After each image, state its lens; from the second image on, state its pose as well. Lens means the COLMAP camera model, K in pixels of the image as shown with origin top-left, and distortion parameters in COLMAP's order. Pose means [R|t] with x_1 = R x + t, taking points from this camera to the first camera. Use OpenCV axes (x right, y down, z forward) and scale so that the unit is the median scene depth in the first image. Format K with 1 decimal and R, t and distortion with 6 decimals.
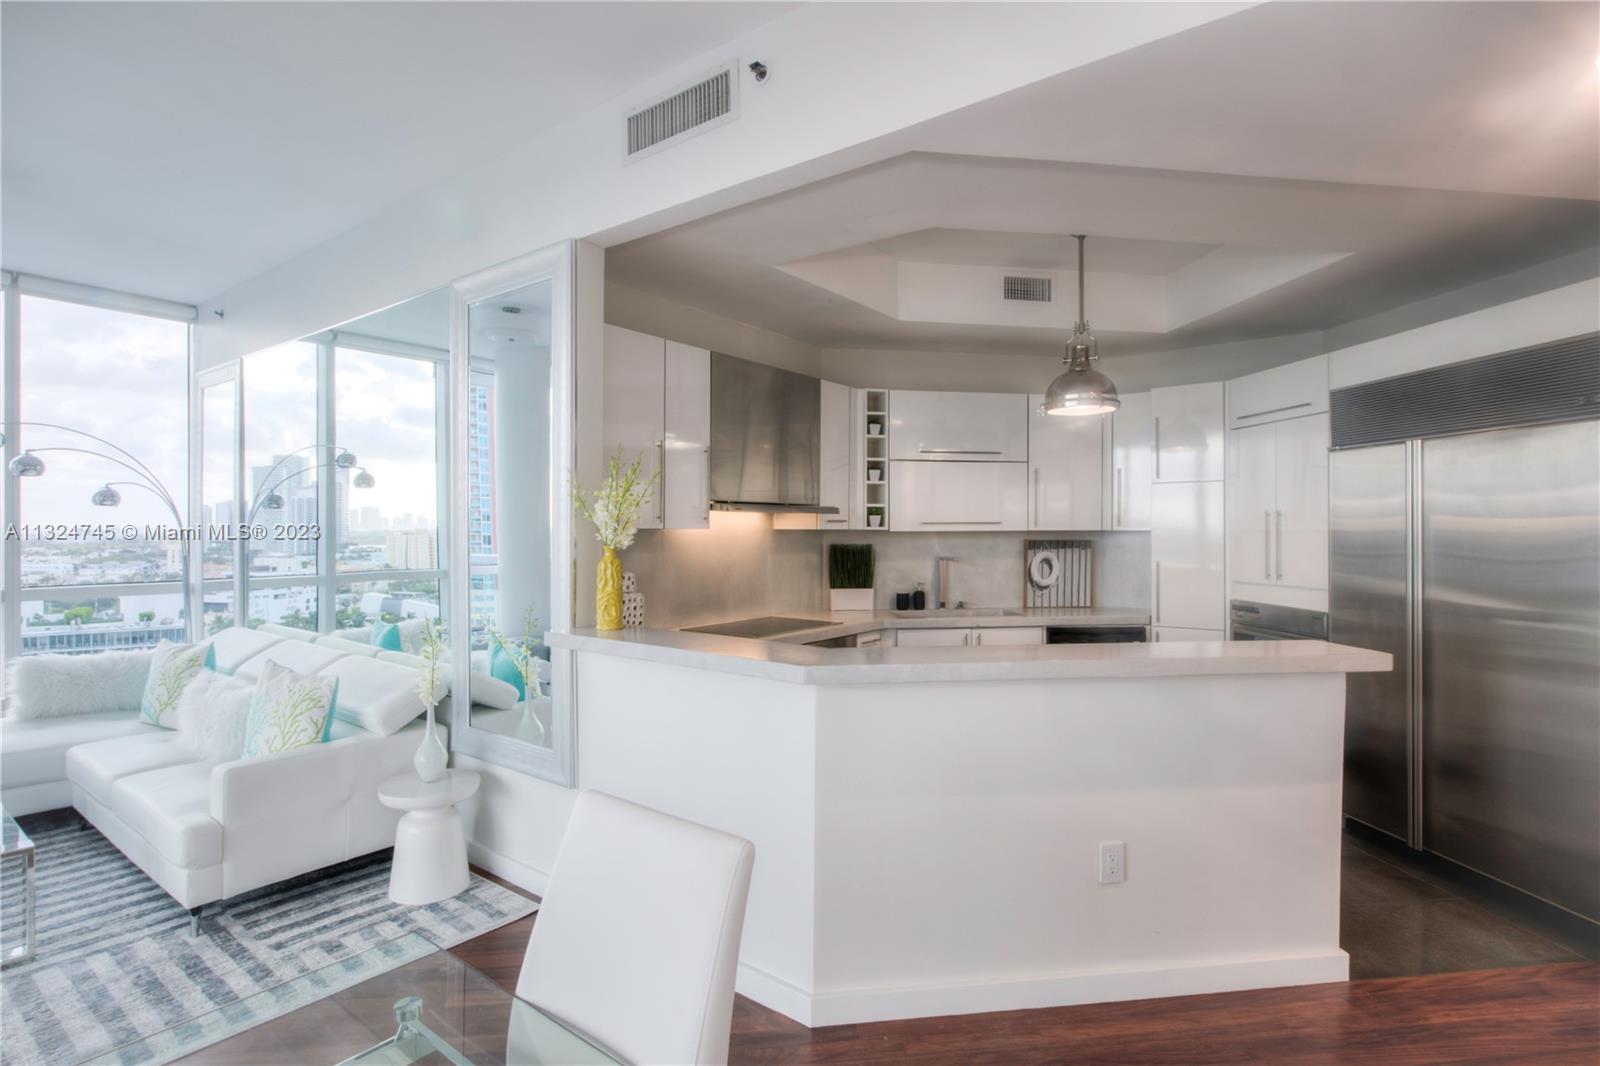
lens RADIAL K [[804.4, 0, 814.0], [0, 804.4, 531.0], [0, 0, 1]] dist [0.000261, 0.003855]
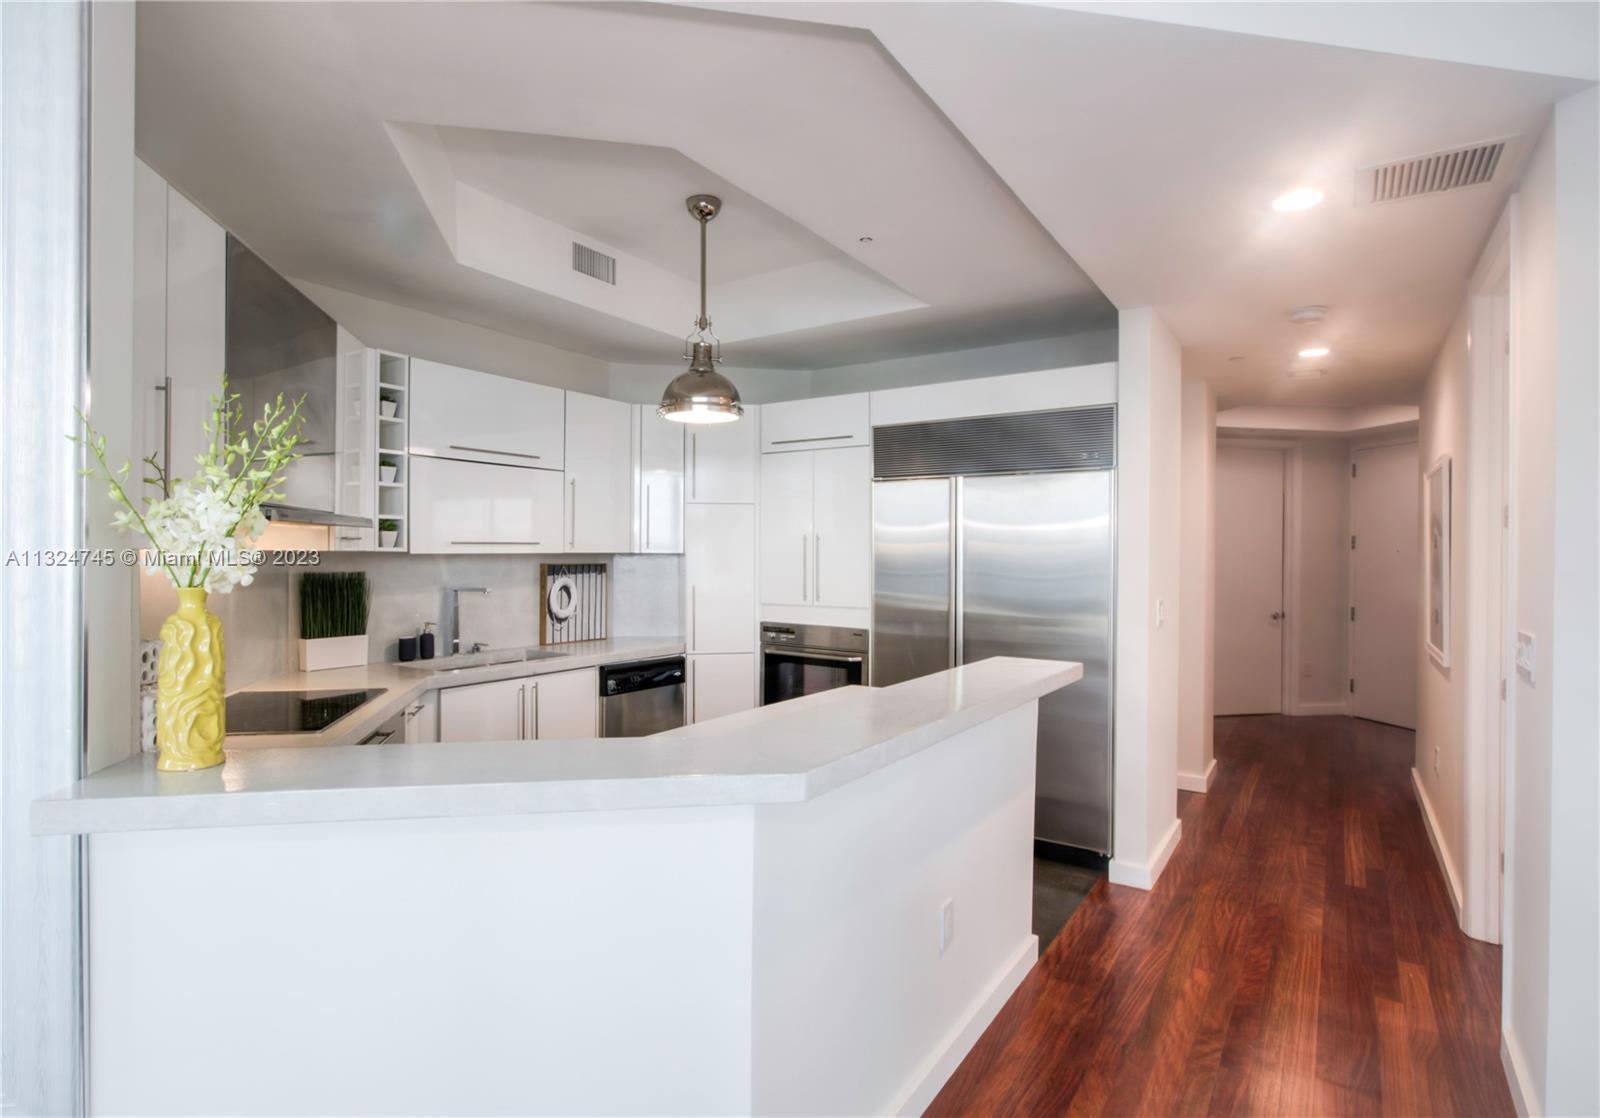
lens RADIAL K [[838.5, 0, 799.9], [0, 838.5, 559.6], [0, 0, 1]] dist [-0.018858, 0.000383]
pose [[0.692581, -0.003981, 0.721329, -0.197289], [-0.002691, 0.999964, 0.008103, -0.001350], [-0.721335, -0.007553, 0.692545, 0.226047]]
